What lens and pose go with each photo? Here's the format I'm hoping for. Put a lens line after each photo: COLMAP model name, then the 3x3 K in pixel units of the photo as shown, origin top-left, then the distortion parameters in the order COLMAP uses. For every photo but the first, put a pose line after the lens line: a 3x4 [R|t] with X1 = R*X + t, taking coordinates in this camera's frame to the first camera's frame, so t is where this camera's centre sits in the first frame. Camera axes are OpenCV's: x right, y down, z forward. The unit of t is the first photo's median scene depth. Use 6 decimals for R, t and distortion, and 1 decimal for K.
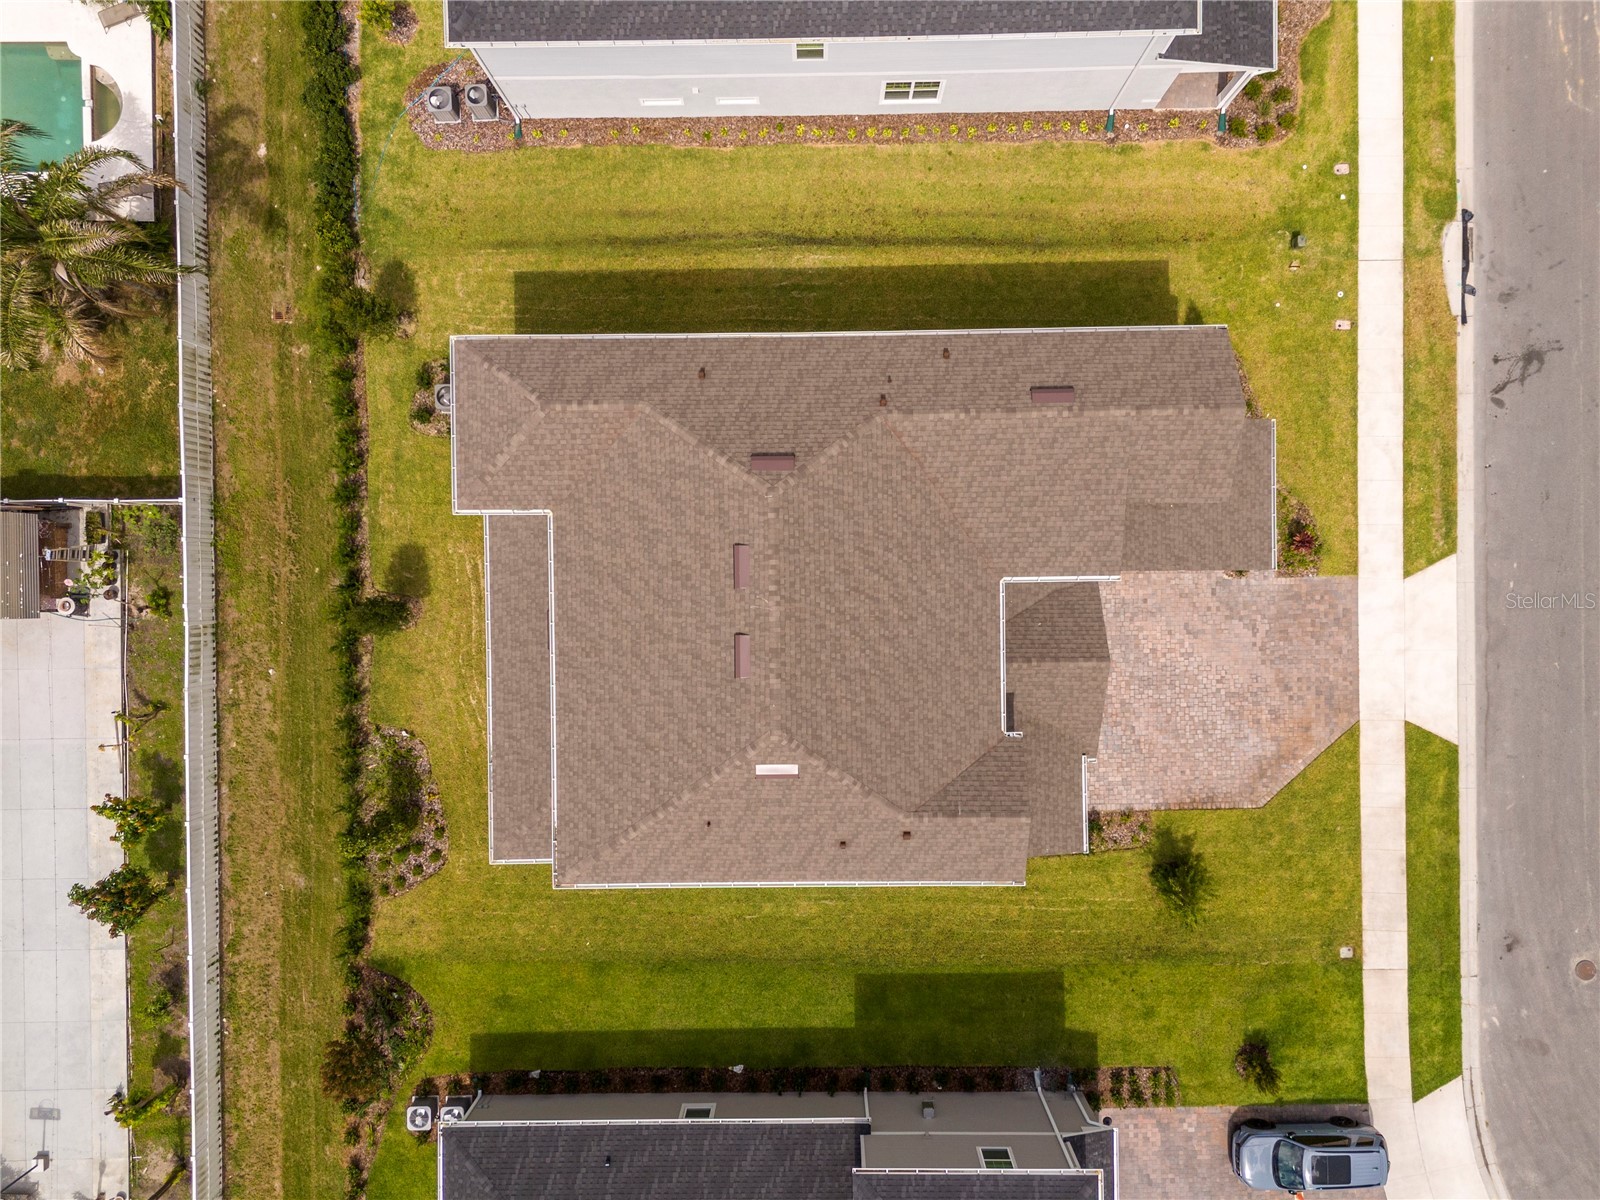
lens RADIAL K [[1188.1, 0, 804.6], [0, 1188.1, 602.8], [0, 0, 1]] dist [0.061551, -0.052740]
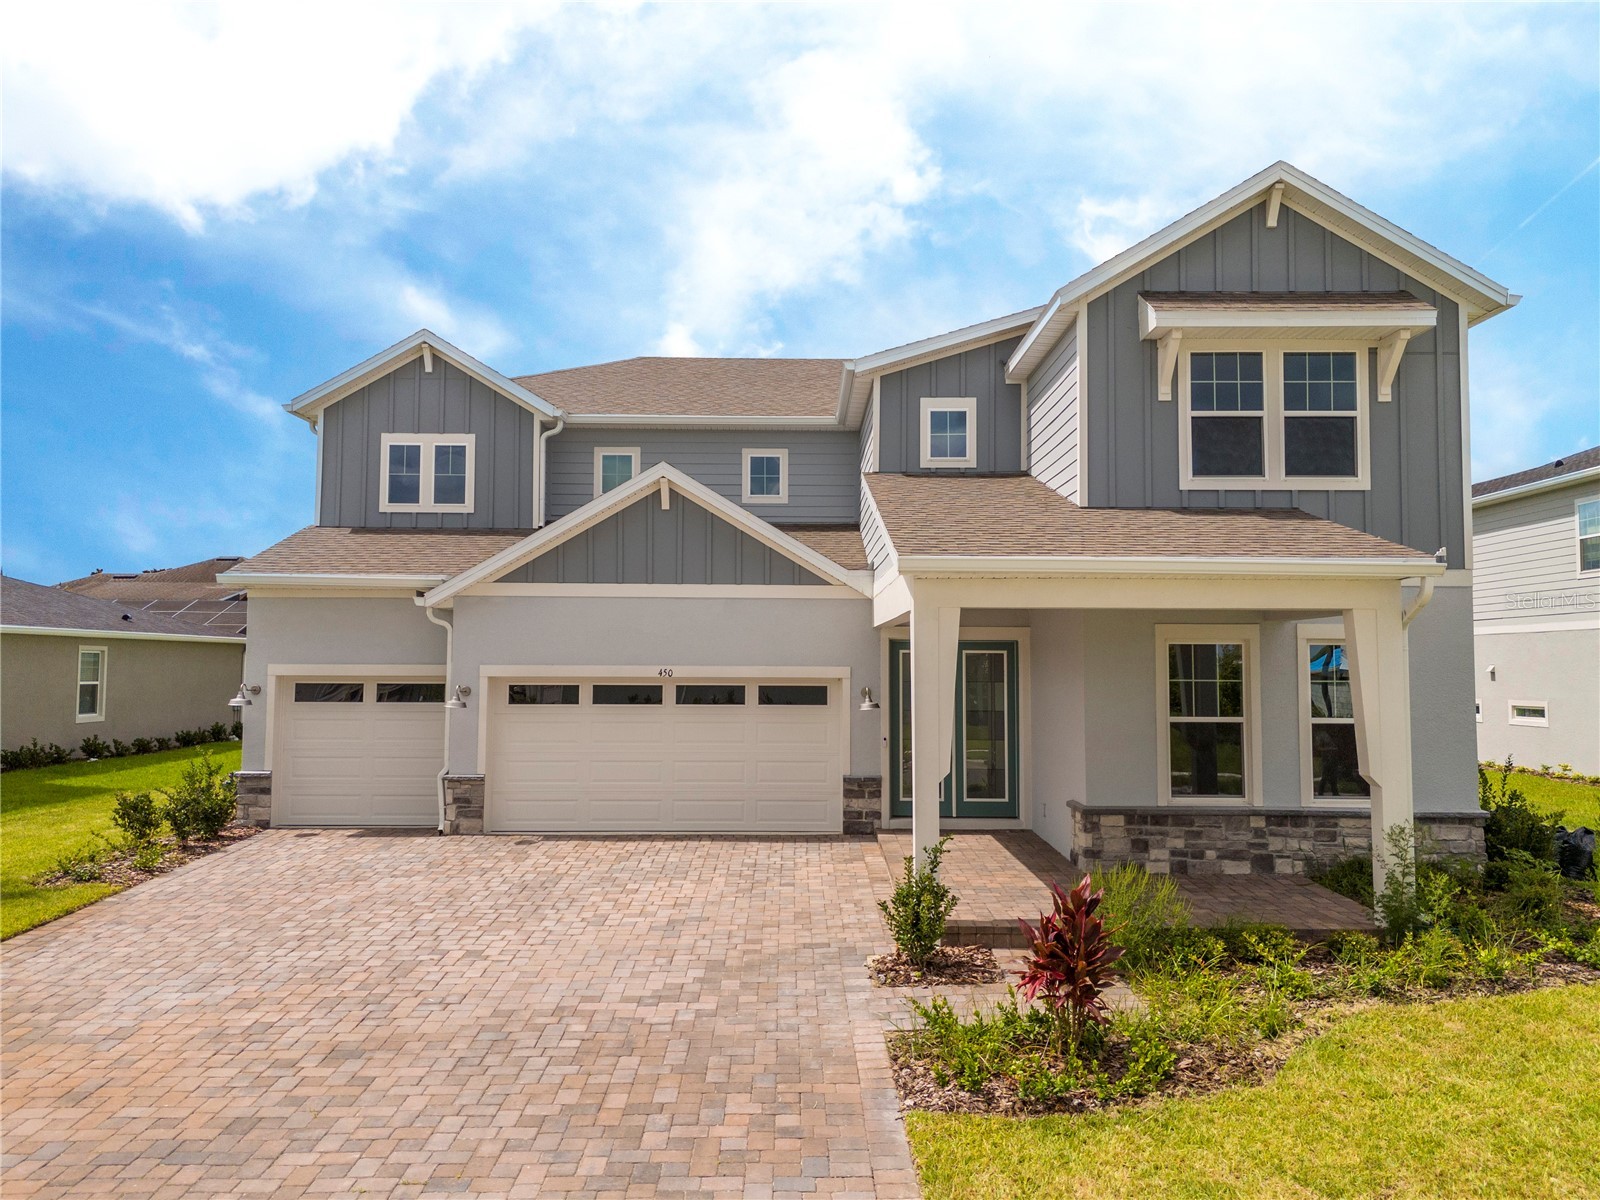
lens RADIAL K [[1187.4, 0, 800.0], [0, 1187.4, 600.0], [0, 0, 1]] dist [0.033568, 0.000463]
pose [[-0.006861, -0.048474, -0.998801, 0.609131], [-0.999776, -0.019662, 0.007822, -0.006144], [-0.020017, 0.998631, -0.048328, 0.932788]]
